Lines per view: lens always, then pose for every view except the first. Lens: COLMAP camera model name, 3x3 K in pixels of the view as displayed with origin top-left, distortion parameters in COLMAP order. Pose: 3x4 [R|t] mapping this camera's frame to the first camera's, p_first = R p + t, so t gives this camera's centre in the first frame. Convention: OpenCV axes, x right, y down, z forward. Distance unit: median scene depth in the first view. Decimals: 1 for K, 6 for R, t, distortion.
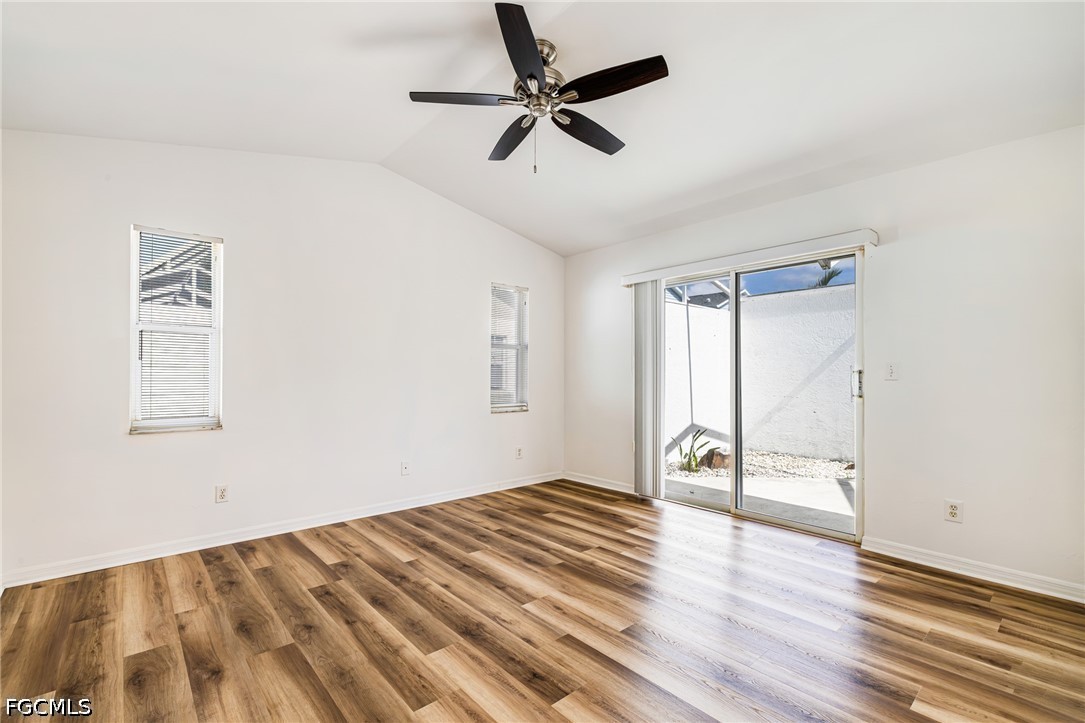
lens RADIAL K [[478.3, 0, 537.4], [0, 478.3, 367.1], [0, 0, 1]] dist [-0.000488, -0.000152]
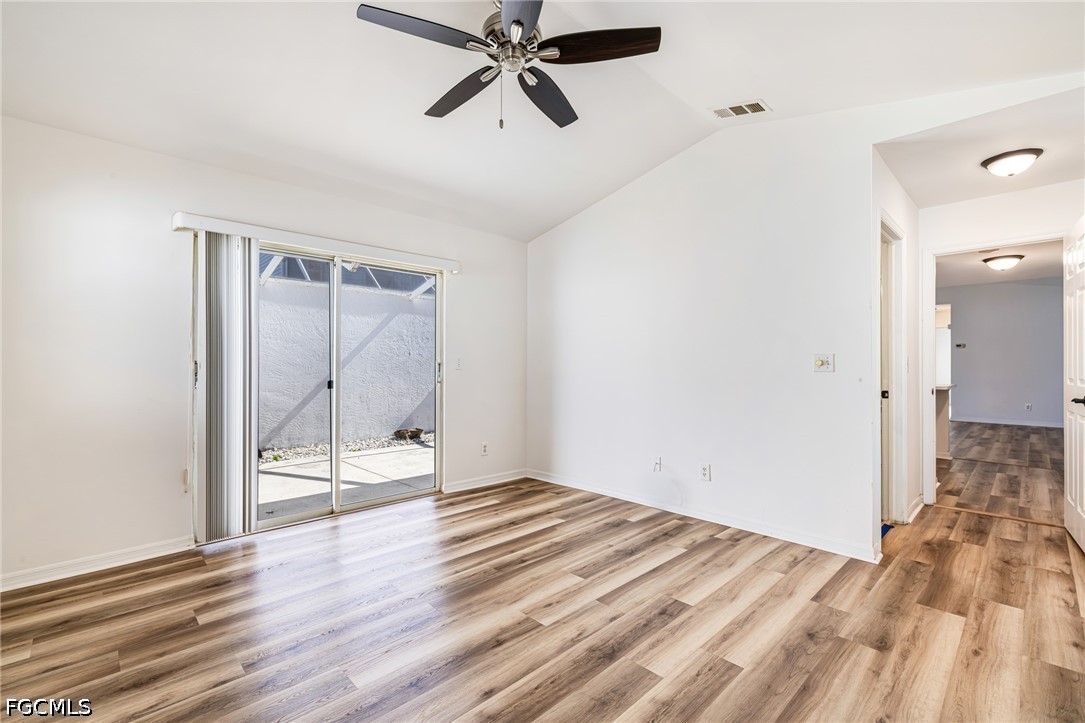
lens RADIAL K [[478.3, 0, 548.2], [0, 478.3, 361.1], [0, 0, 1]] dist [-0.000488, -0.000152]
pose [[-0.060596, 0.004339, 0.998153, -0.899251], [-0.014230, 0.999885, -0.005211, 0.006350], [-0.998061, -0.014519, -0.060527, 1.019474]]
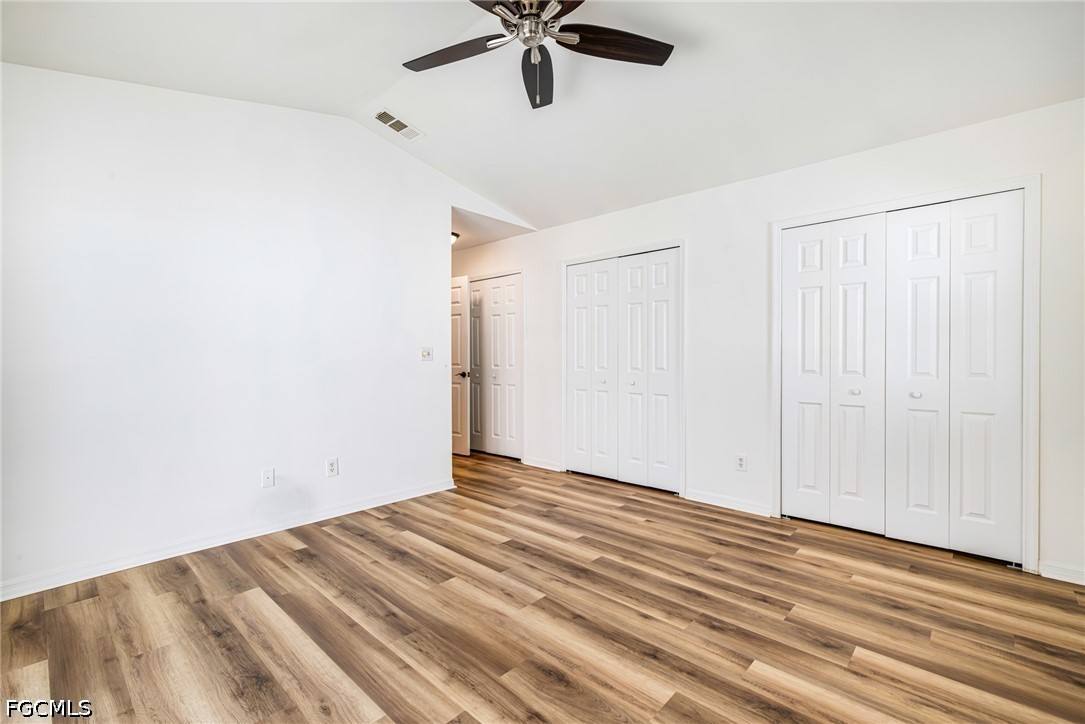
lens RADIAL K [[478.3, 0, 538.7], [0, 478.3, 362.0], [0, 0, 1]] dist [-0.000488, -0.000152]
pose [[-0.993959, -0.001692, -0.109740, 0.086052], [-0.001571, 0.999998, -0.001192, 0.024308], [0.109741, -0.001013, -0.993960, 1.898027]]
